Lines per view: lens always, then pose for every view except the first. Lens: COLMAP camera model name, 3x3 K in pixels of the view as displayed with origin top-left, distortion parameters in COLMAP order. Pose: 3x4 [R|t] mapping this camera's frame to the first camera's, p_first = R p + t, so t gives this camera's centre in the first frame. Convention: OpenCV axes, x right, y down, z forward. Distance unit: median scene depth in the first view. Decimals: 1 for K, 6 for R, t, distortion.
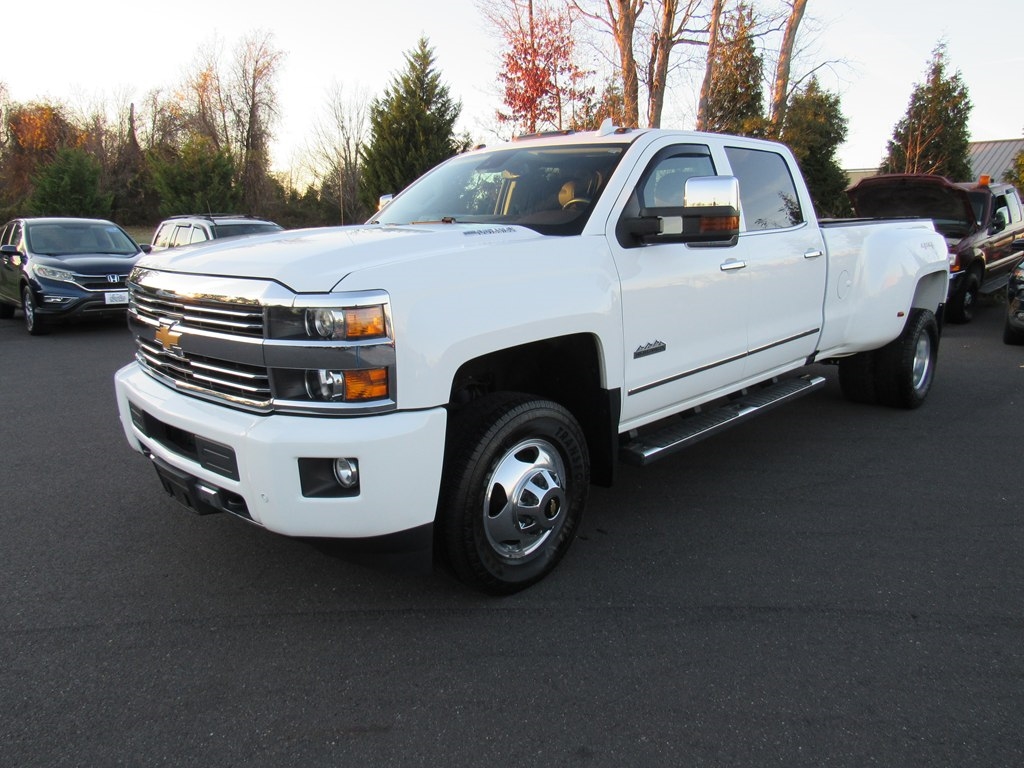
lens RADIAL K [[701.7, 0, 526.9], [0, 701.7, 345.0], [0, 0, 1]] dist [-0.019490, -0.001241]
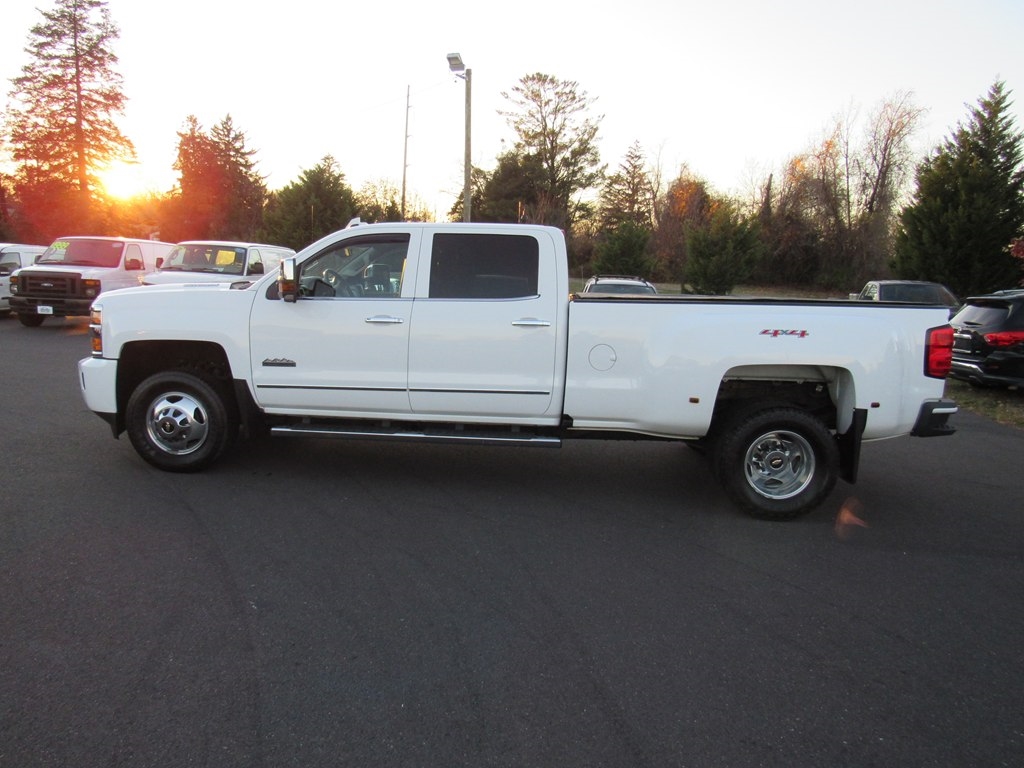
lens RADIAL K [[706.9, 0, 518.3], [0, 706.9, 343.6], [0, 0, 1]] dist [0.048007, -0.077102]
pose [[0.646974, 0.101808, -0.755685, 0.199326], [-0.169593, 0.985436, -0.012434, -0.012556], [0.743413, 0.136203, 0.654817, 0.037972]]
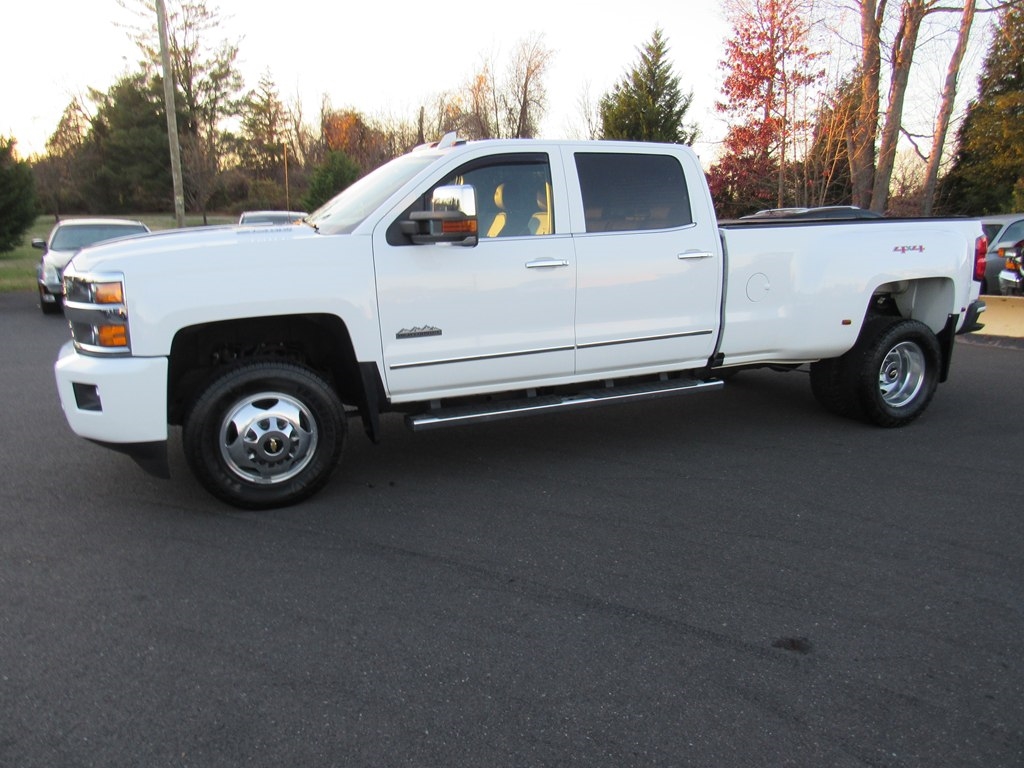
lens RADIAL K [[721.3, 0, 524.9], [0, 721.3, 329.9], [0, 0, 1]] dist [-0.022163, -0.001297]
pose [[0.929990, 0.060584, -0.362558, 0.088268], [-0.065722, 0.997836, -0.001841, -0.000879], [0.361662, 0.025540, 0.931959, -0.006926]]
